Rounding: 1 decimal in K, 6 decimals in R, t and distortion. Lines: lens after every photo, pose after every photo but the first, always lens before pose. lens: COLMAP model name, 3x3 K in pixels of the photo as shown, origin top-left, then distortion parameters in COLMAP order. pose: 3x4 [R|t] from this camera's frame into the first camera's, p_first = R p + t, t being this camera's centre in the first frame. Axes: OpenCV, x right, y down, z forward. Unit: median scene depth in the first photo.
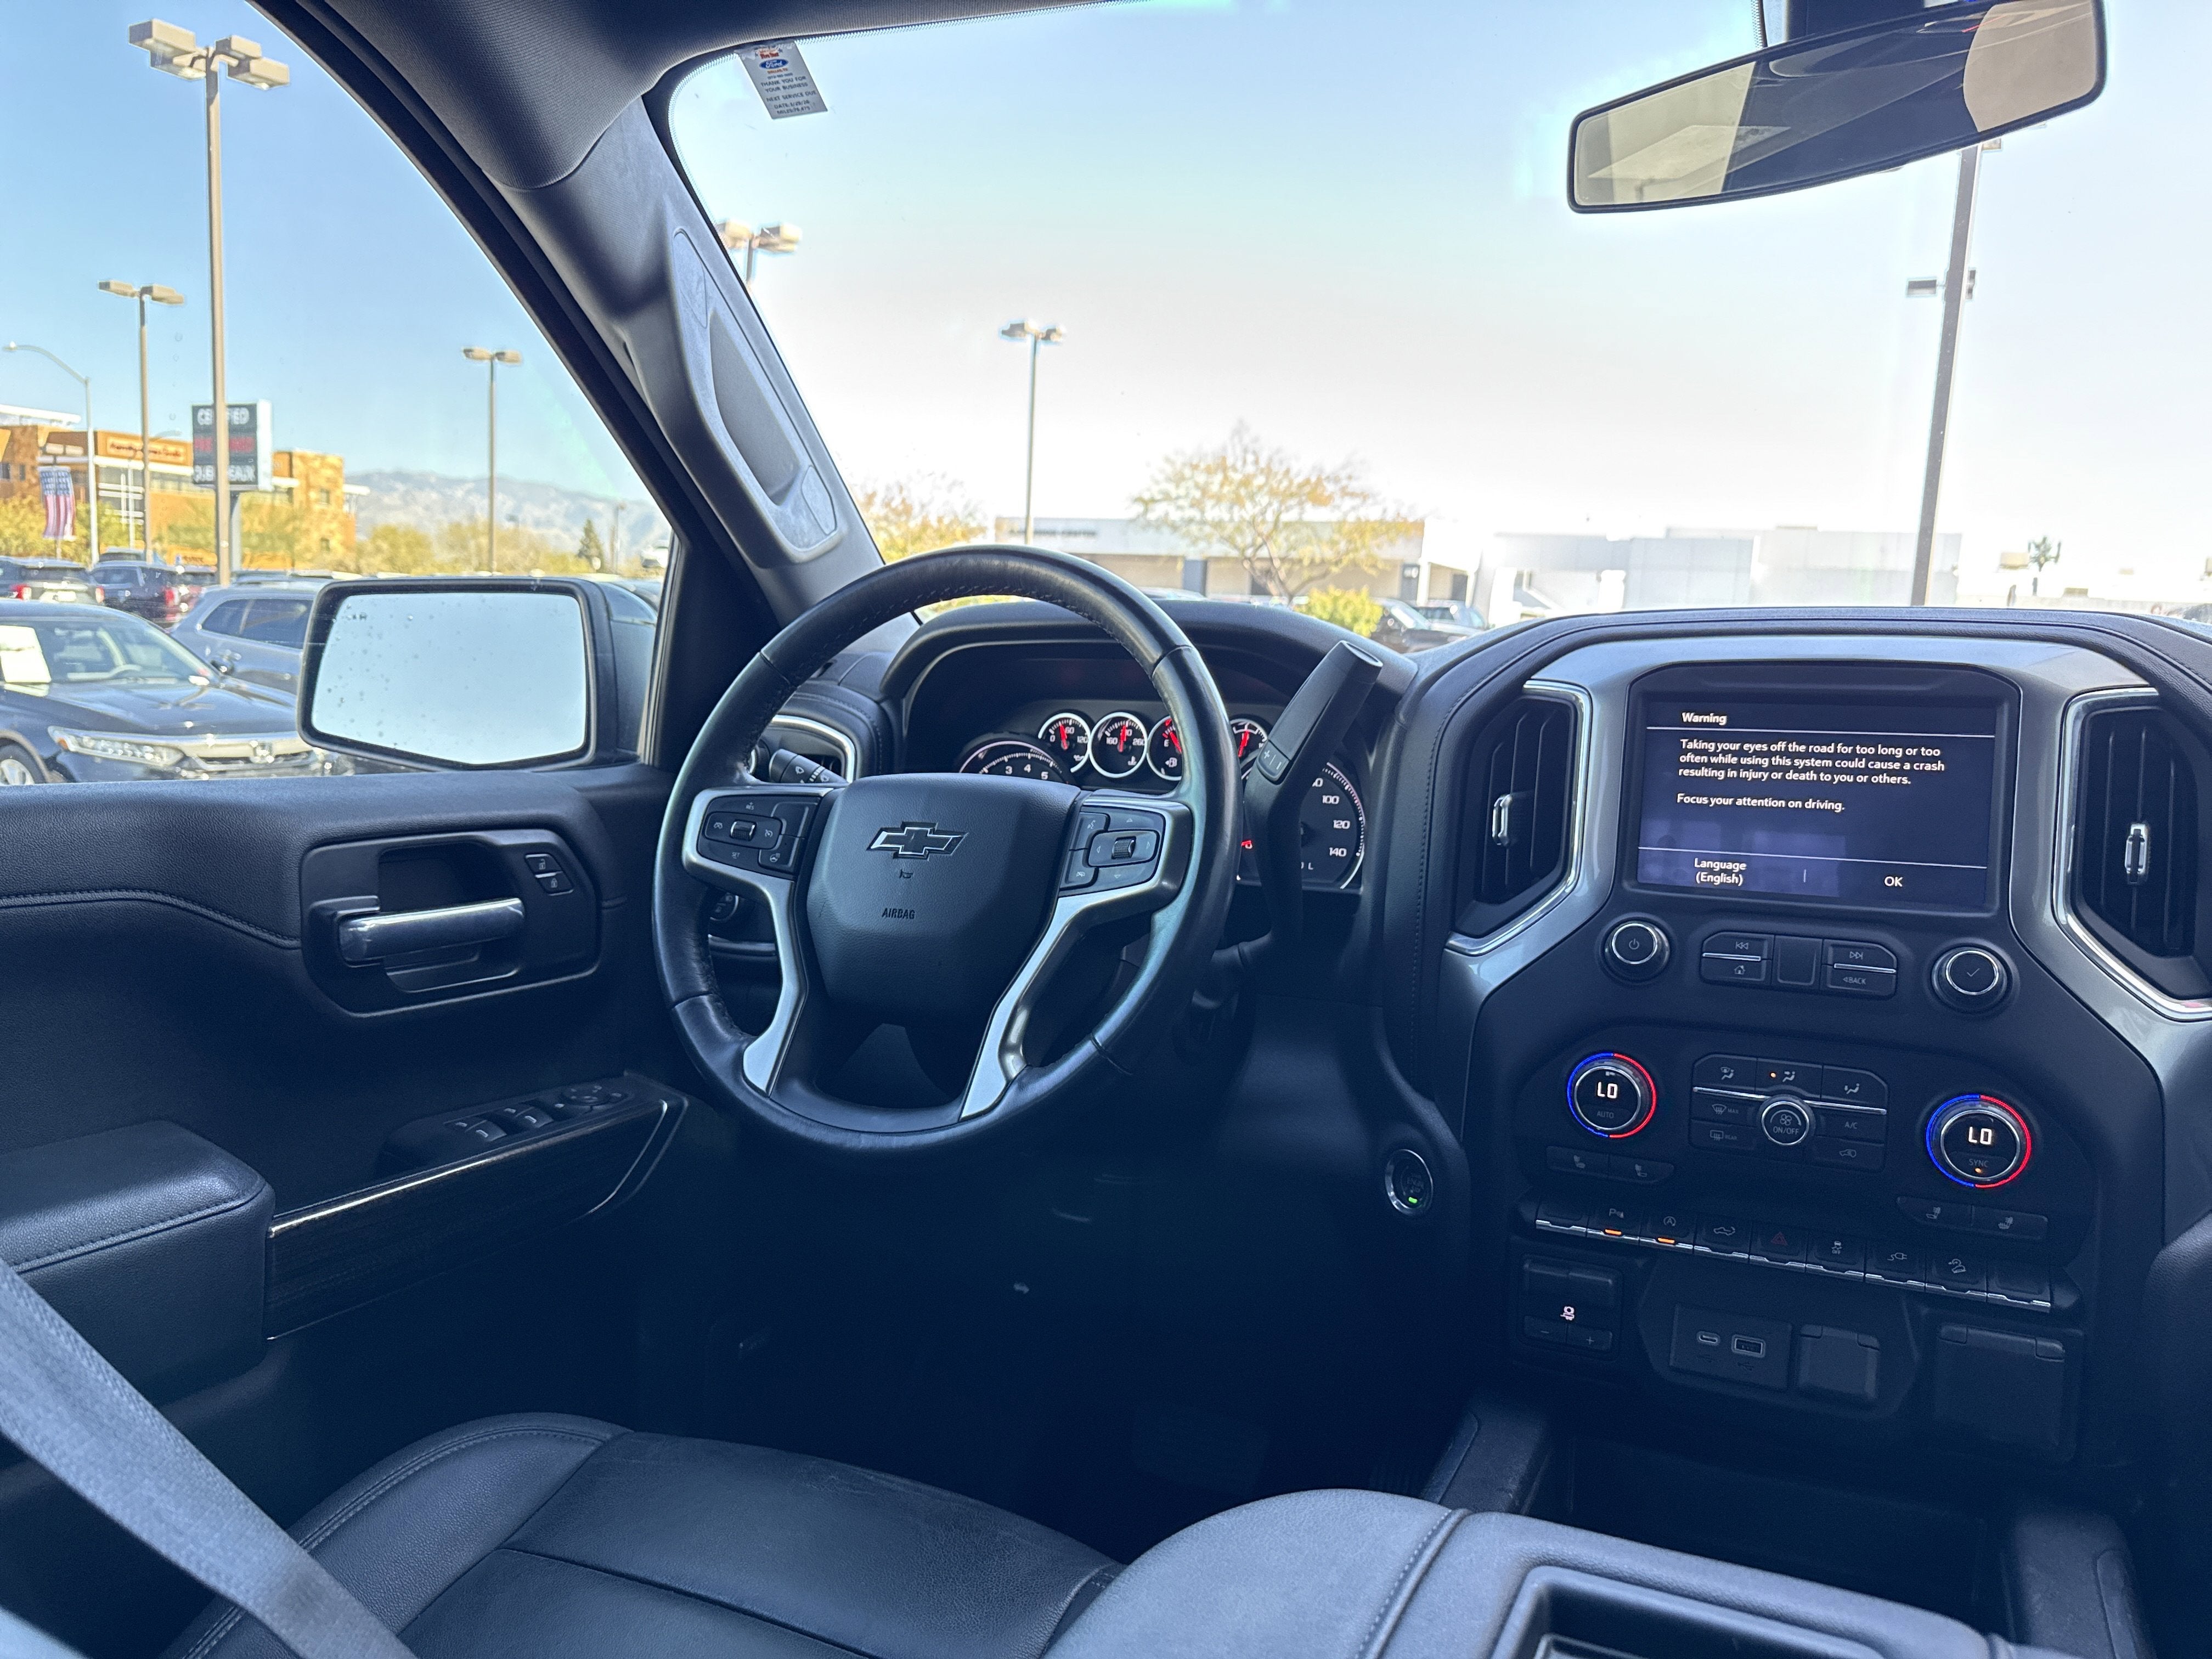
lens RADIAL K [[1575.6, 0, 1101.6], [0, 1575.6, 875.4], [0, 0, 1]] dist [0.015203, -0.016120]
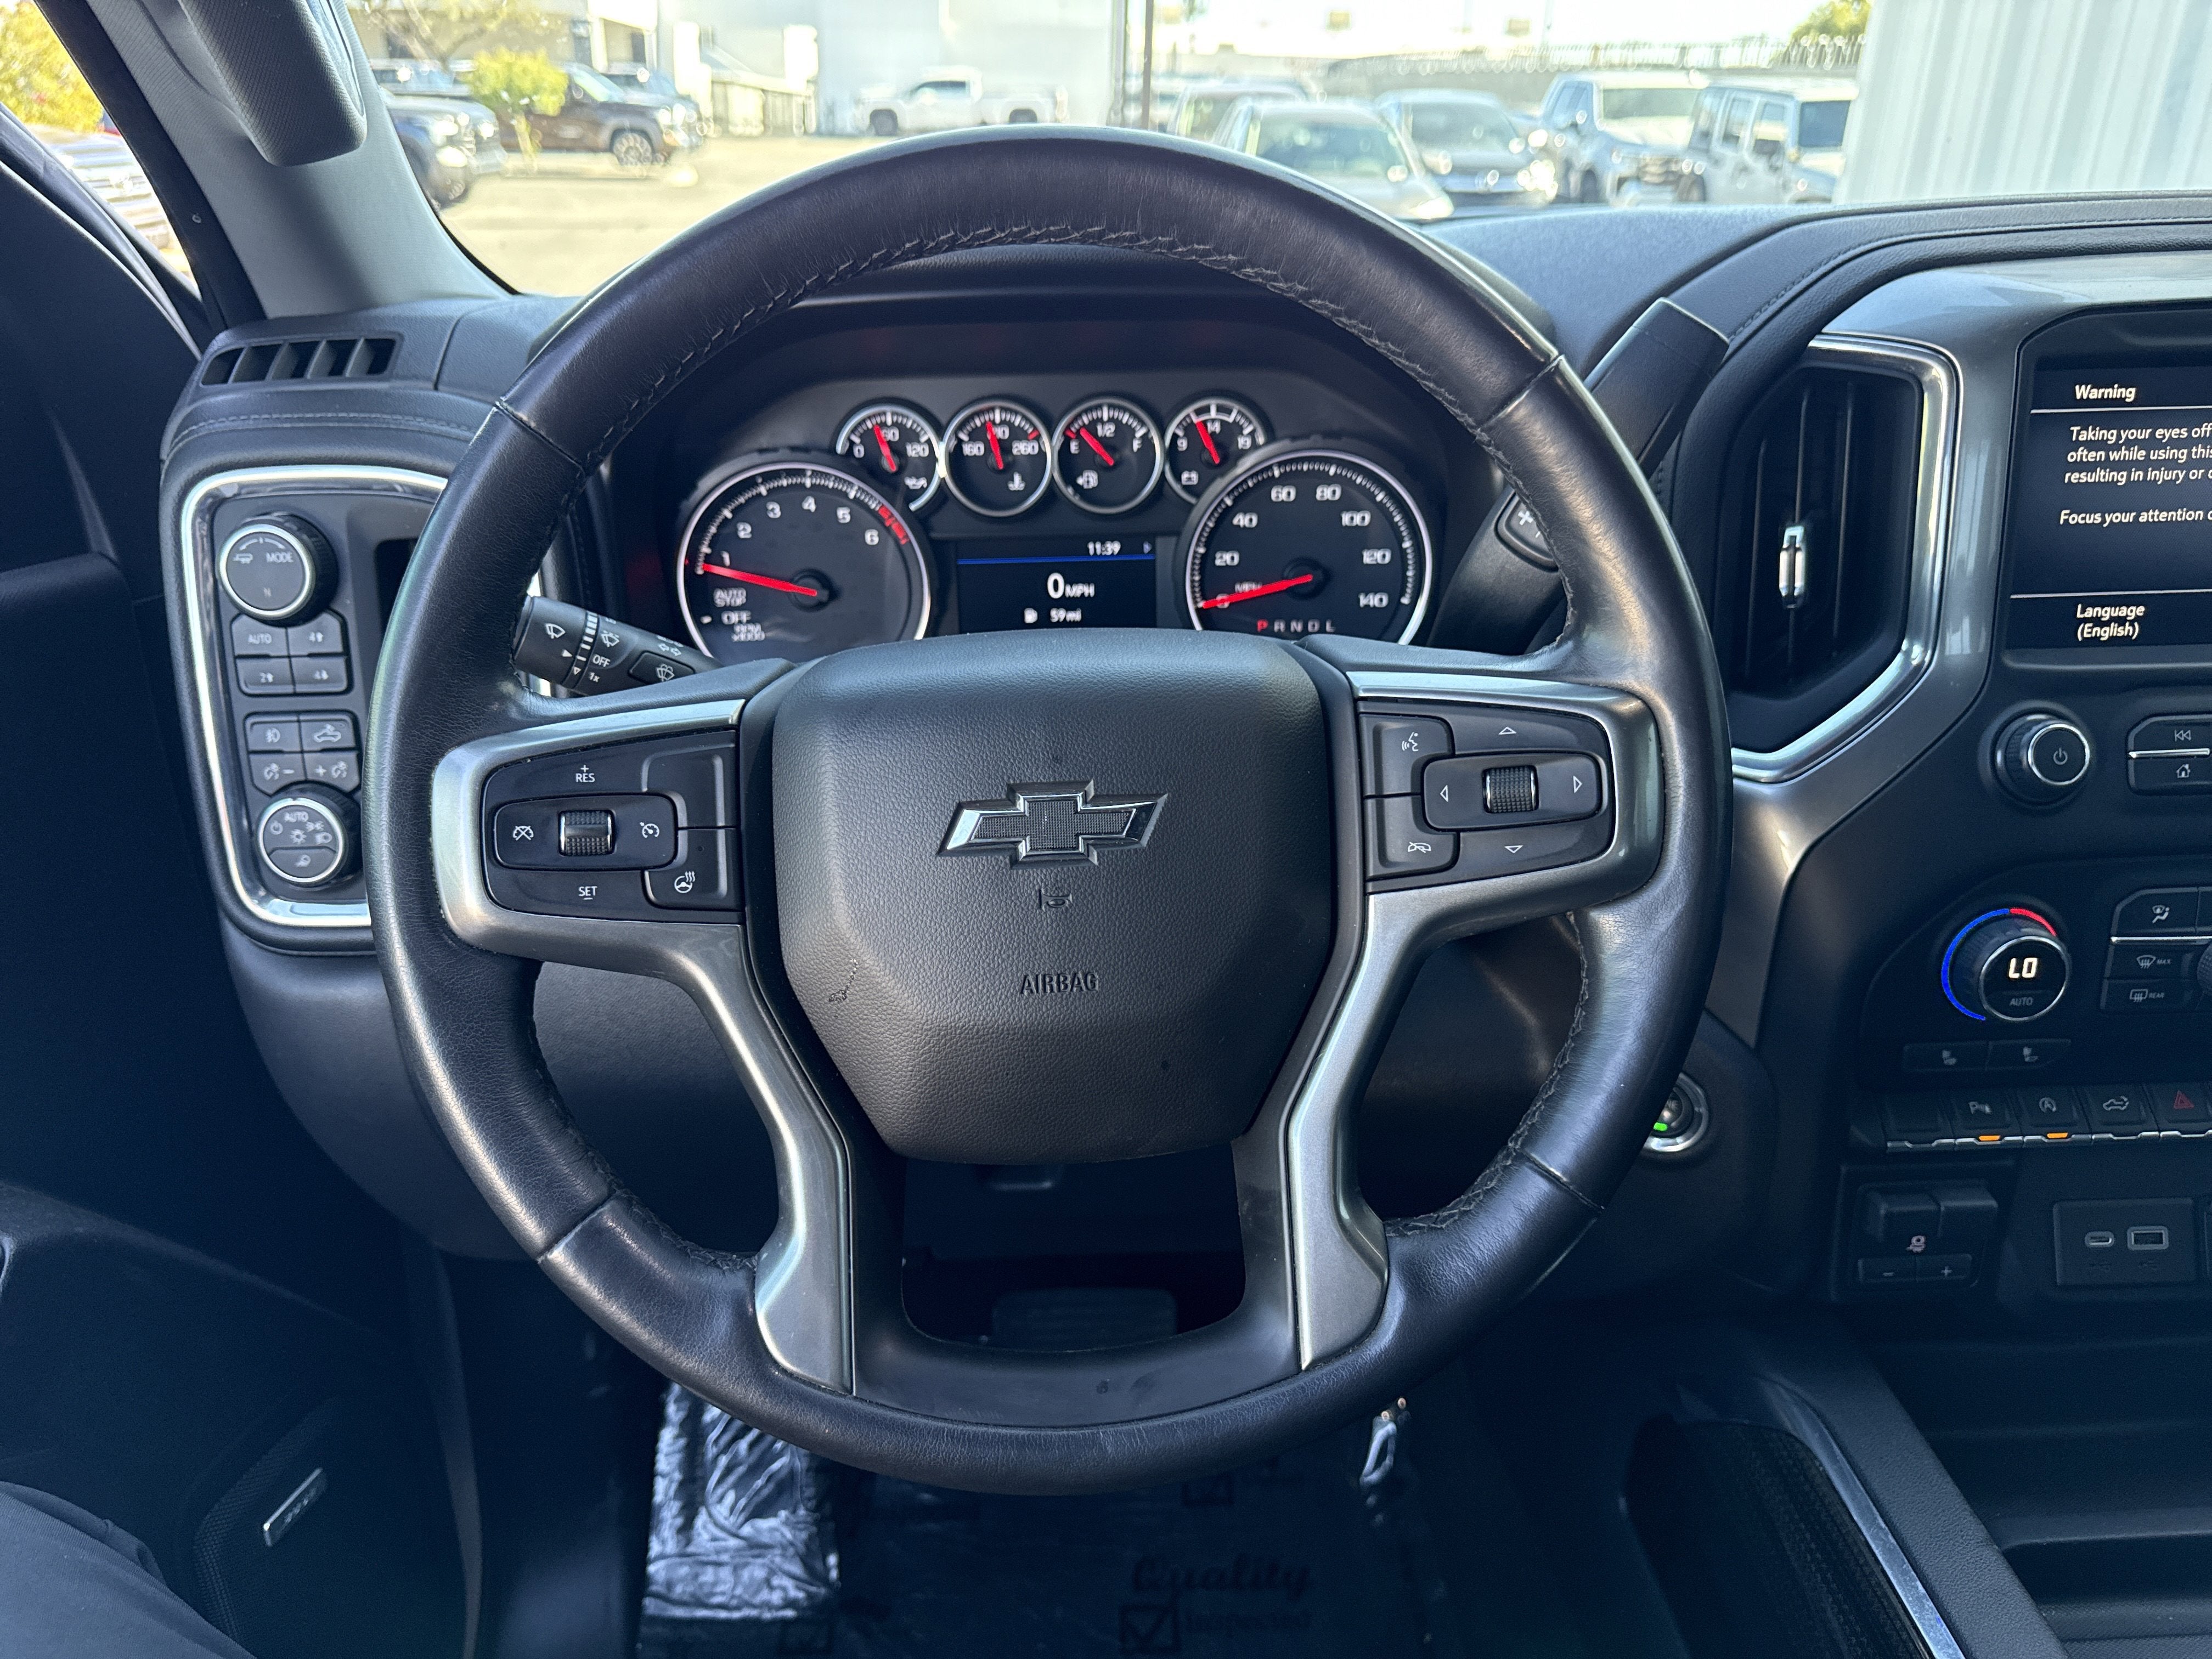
lens RADIAL K [[1564.3, 0, 1110.7], [0, 1564.3, 838.0], [0, 0, 1]] dist [0.023051, -0.019577]
pose [[0.884589, -0.218429, 0.412056, -0.296334], [0.093377, 0.948600, 0.302390, -0.158974], [-0.456927, -0.229014, 0.859517, 0.573616]]
